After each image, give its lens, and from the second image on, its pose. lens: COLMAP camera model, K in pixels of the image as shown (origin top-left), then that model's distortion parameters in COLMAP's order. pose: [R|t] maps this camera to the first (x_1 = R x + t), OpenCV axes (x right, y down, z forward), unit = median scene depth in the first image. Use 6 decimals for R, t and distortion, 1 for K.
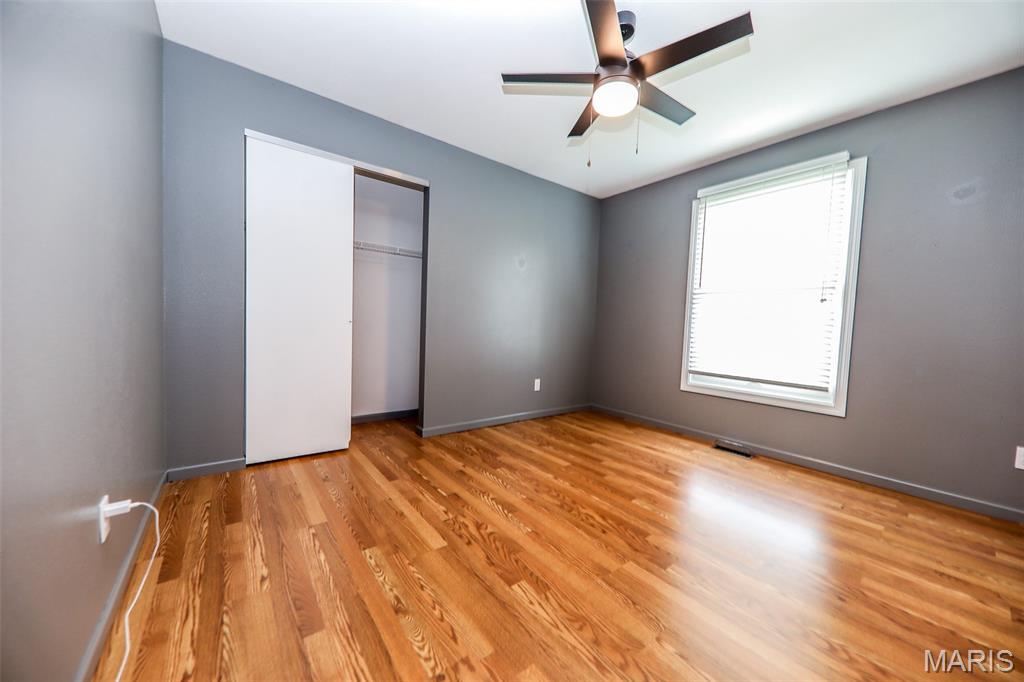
lens RADIAL K [[372.0, 0, 513.7], [0, 372.0, 344.7], [0, 0, 1]] dist [0.012212, -0.007251]
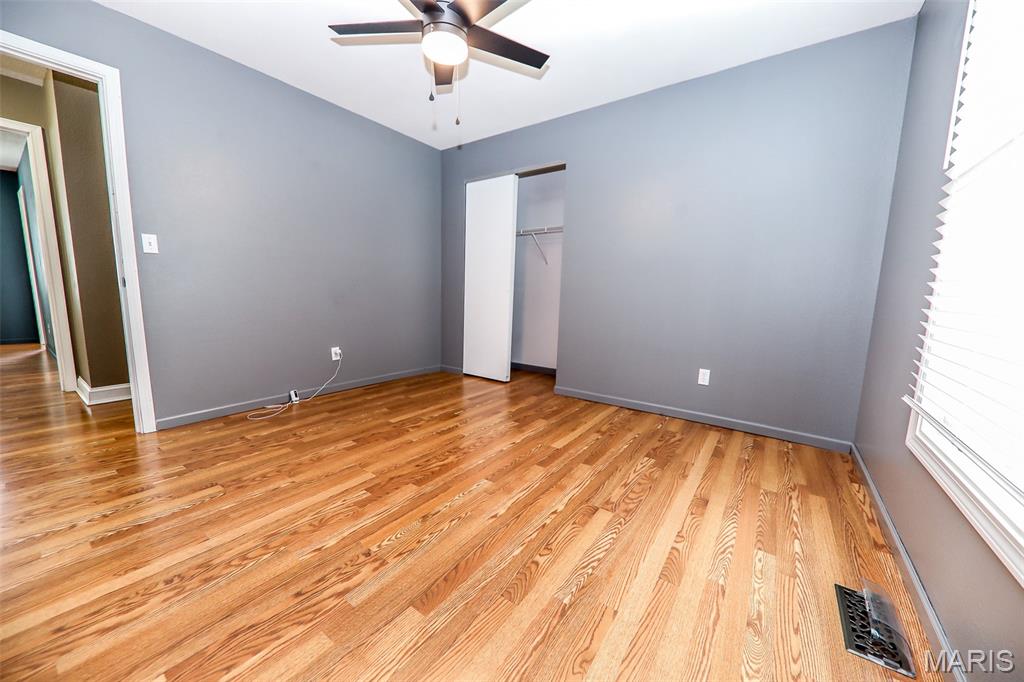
lens RADIAL K [[372.0, 0, 513.7], [0, 372.0, 344.7], [0, 0, 1]] dist [0.012212, -0.007251]
pose [[0.278561, 0.104957, -0.954666, 1.013546], [-0.065778, 0.993762, 0.090062, 0.005983], [0.958163, 0.037708, 0.283727, 0.692314]]
